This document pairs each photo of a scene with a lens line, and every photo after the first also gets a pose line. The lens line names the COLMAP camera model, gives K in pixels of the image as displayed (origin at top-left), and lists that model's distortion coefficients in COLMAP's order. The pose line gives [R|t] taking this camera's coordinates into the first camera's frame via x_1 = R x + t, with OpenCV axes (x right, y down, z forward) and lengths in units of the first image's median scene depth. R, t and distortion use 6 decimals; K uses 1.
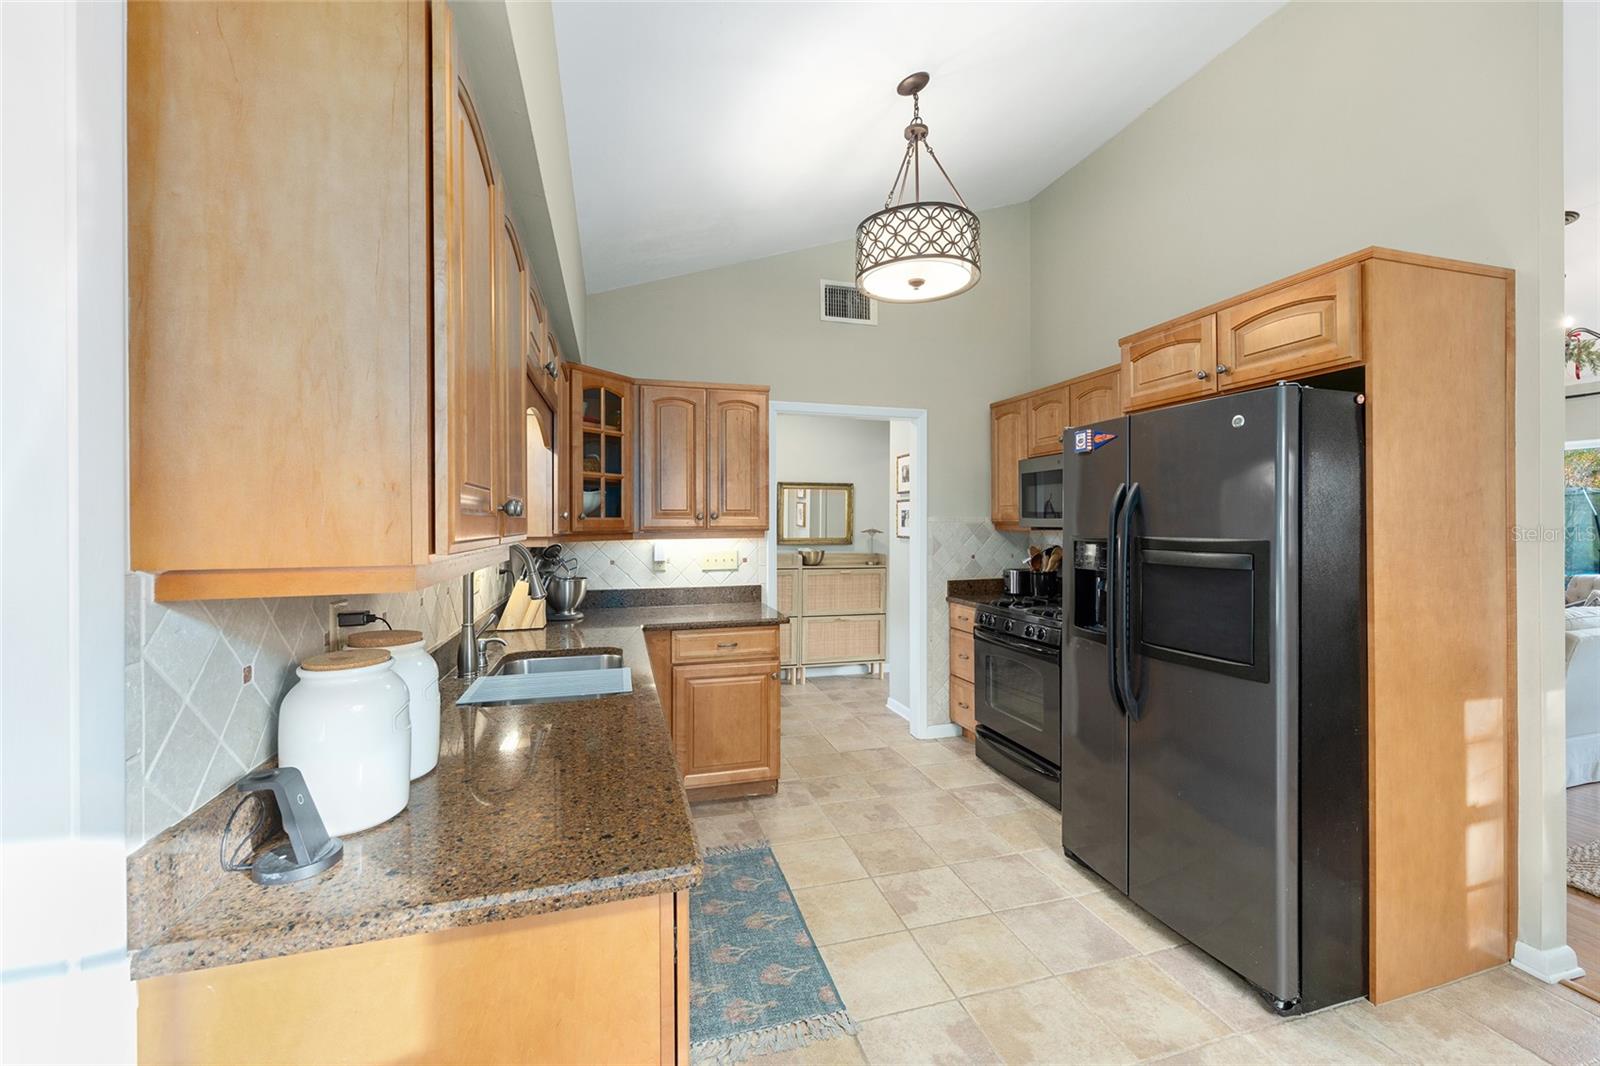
lens RADIAL K [[644.1, 0, 804.3], [0, 644.1, 523.2], [0, 0, 1]] dist [-0.000675, 0.000230]
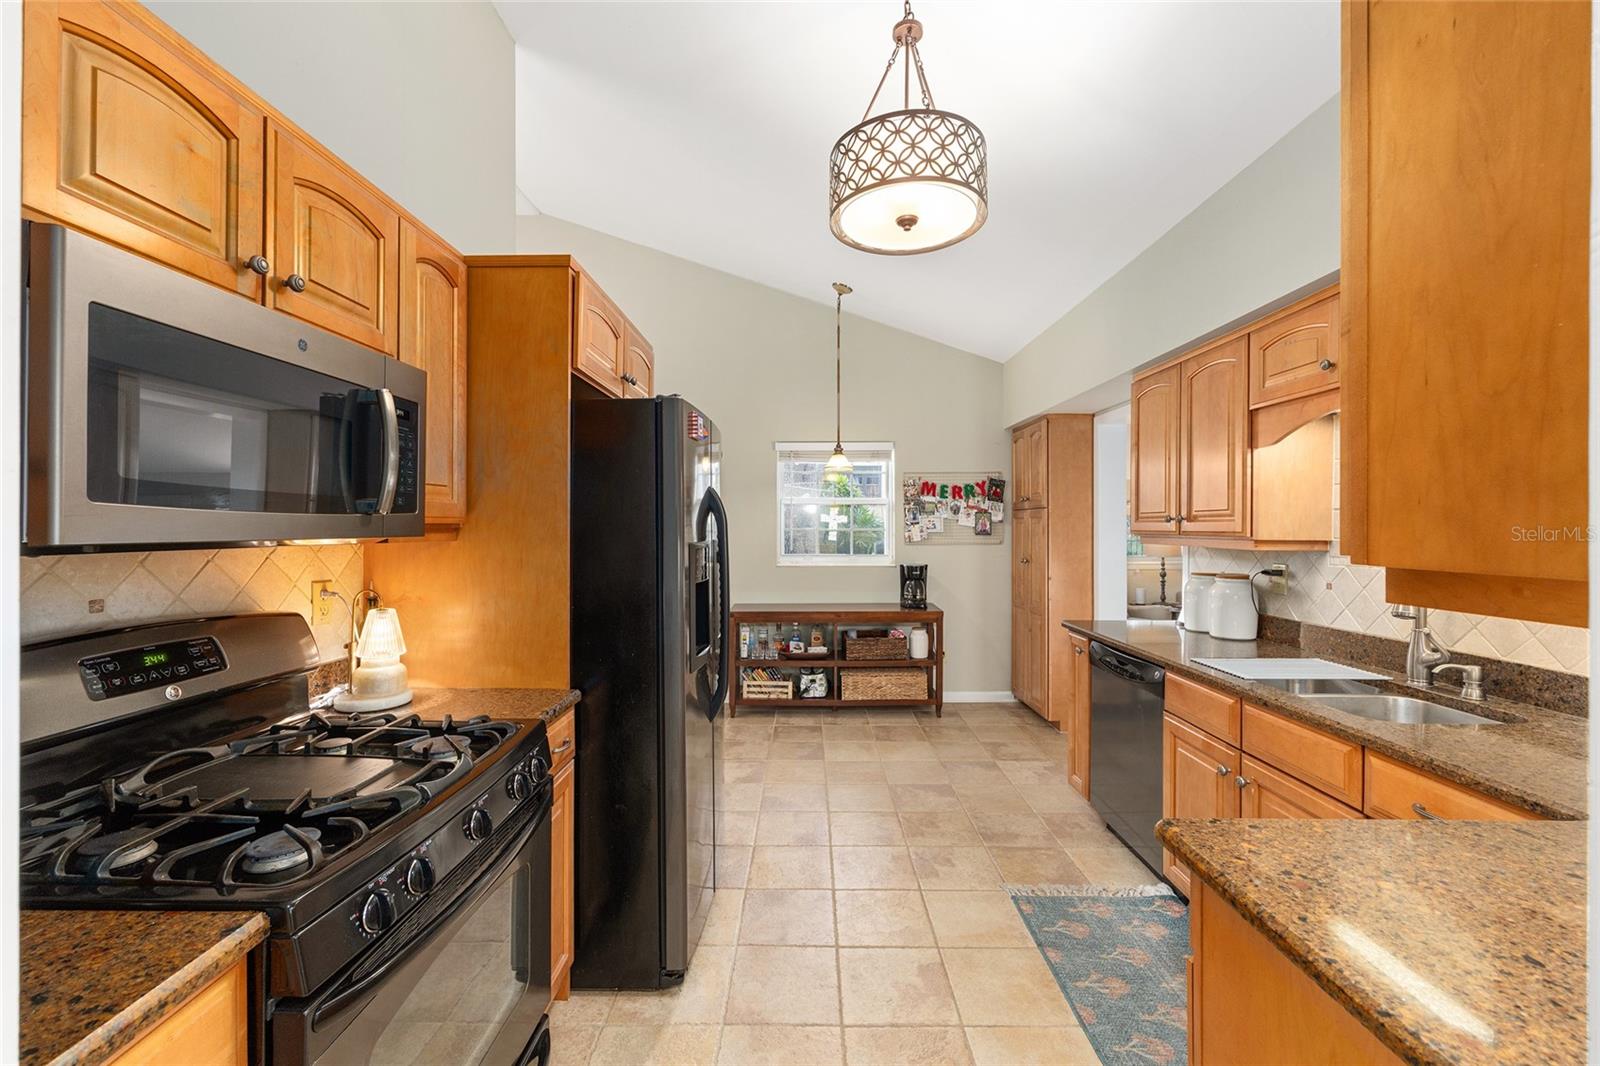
lens RADIAL K [[644.9, 0, 802.9], [0, 644.9, 517.9], [0, 0, 1]] dist [-0.000853, 0.000232]
pose [[-0.958997, 0.004558, 0.283378, 0.056093], [0.001920, 0.999952, -0.009589, -0.002137], [-0.283408, -0.008652, -0.958960, 1.400174]]
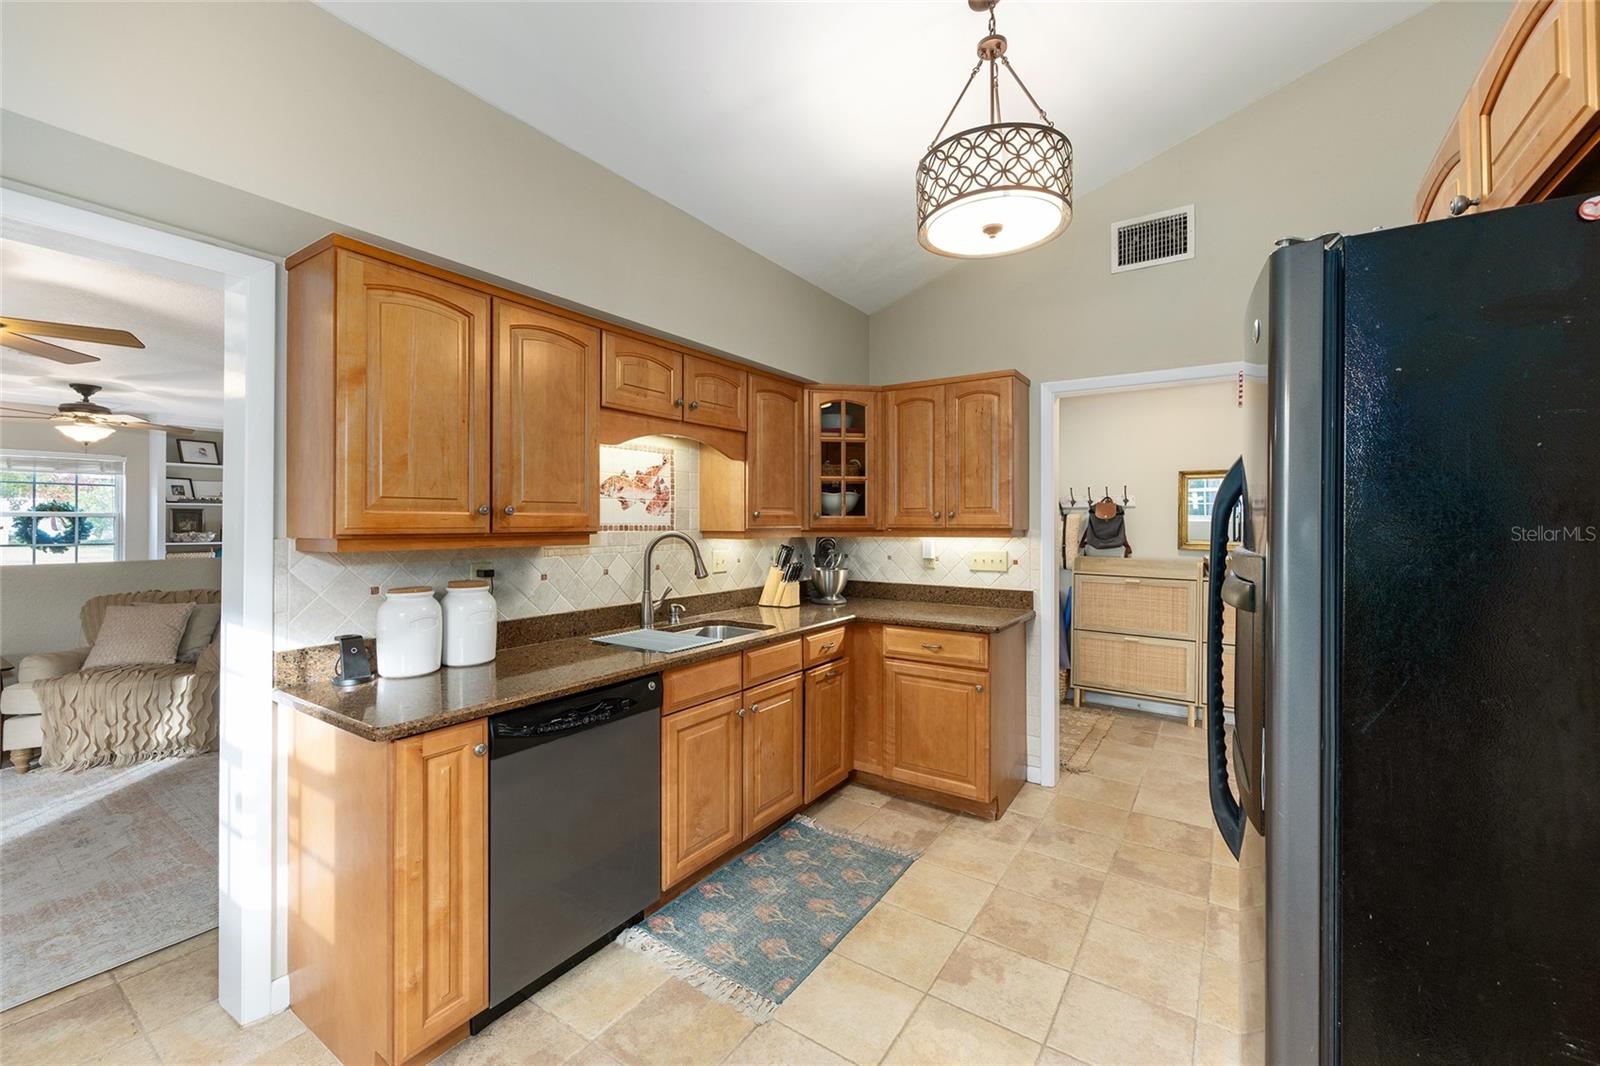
lens RADIAL K [[644.9, 0, 802.9], [0, 644.9, 517.9], [0, 0, 1]] dist [-0.000853, 0.000232]
pose [[0.640054, -0.001316, -0.768329, 0.505881], [-0.004201, 0.999978, -0.005213, 0.000775], [0.768319, 0.006565, 0.640034, 0.223718]]
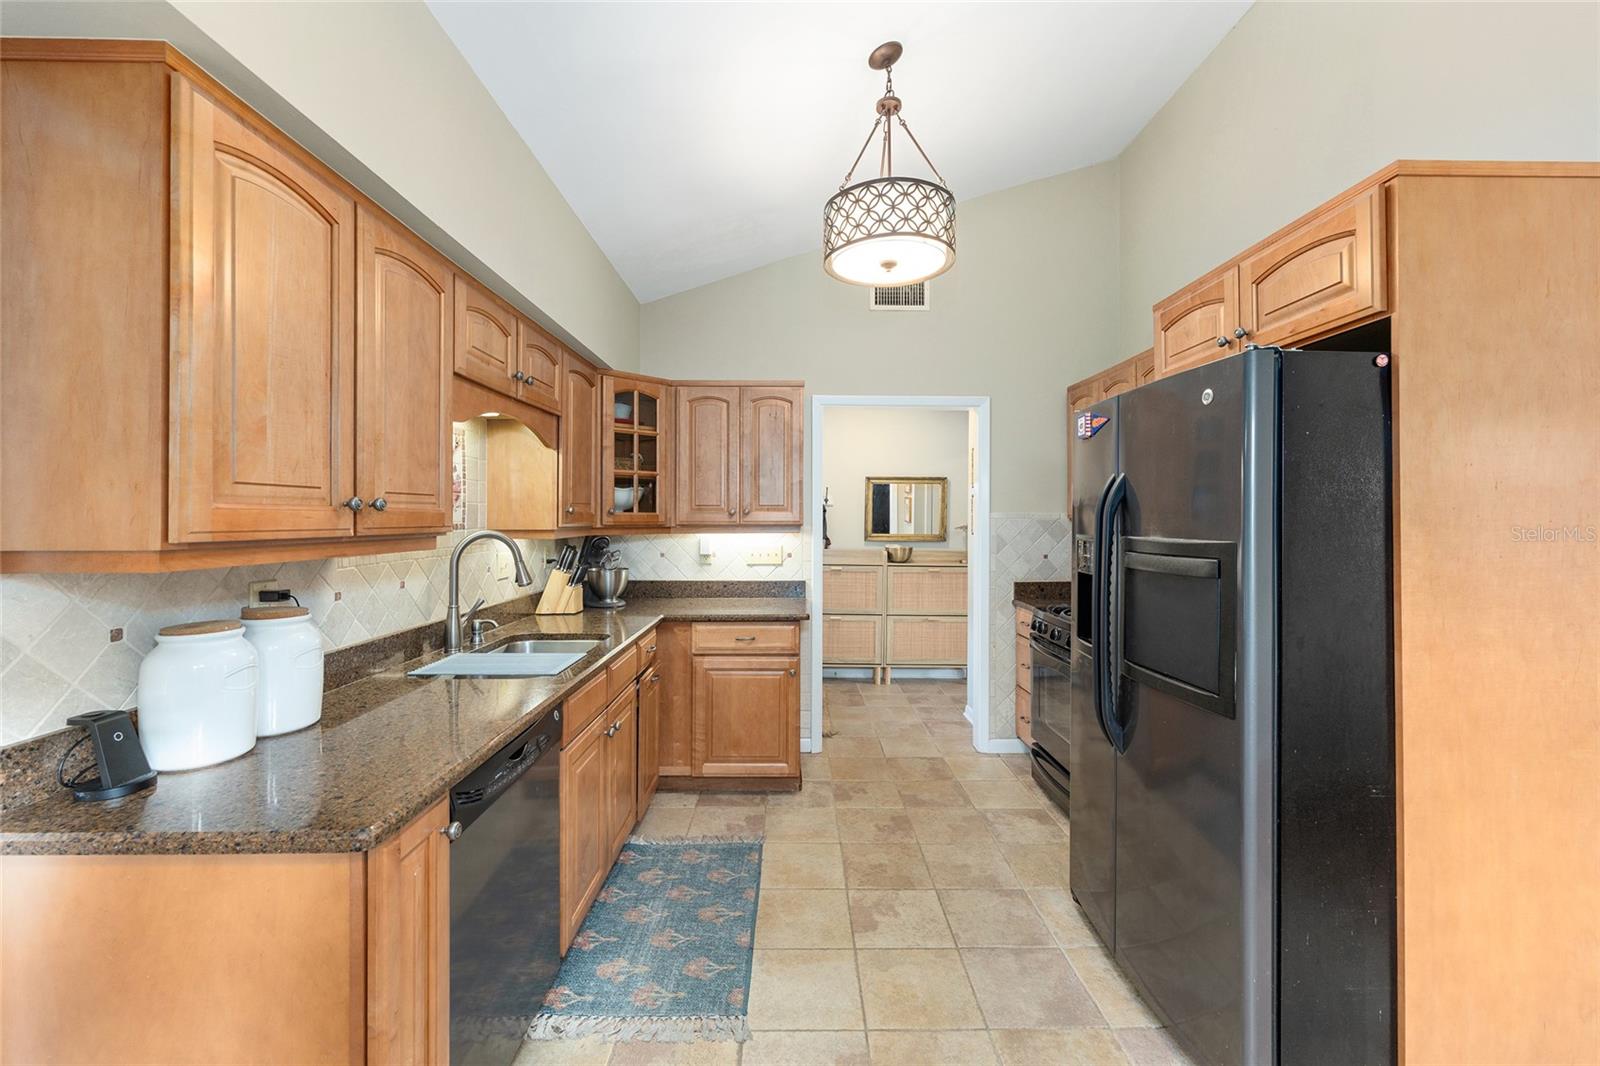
lens RADIAL K [[648.4, 0, 802.1], [0, 648.4, 514.2], [0, 0, 1]] dist [-0.000921, 0.000095]
pose [[0.963197, 0.003024, -0.268780, 0.239872], [-0.004848, 0.999969, -0.006123, -0.000618], [0.268753, 0.007201, 0.963182, 0.040607]]
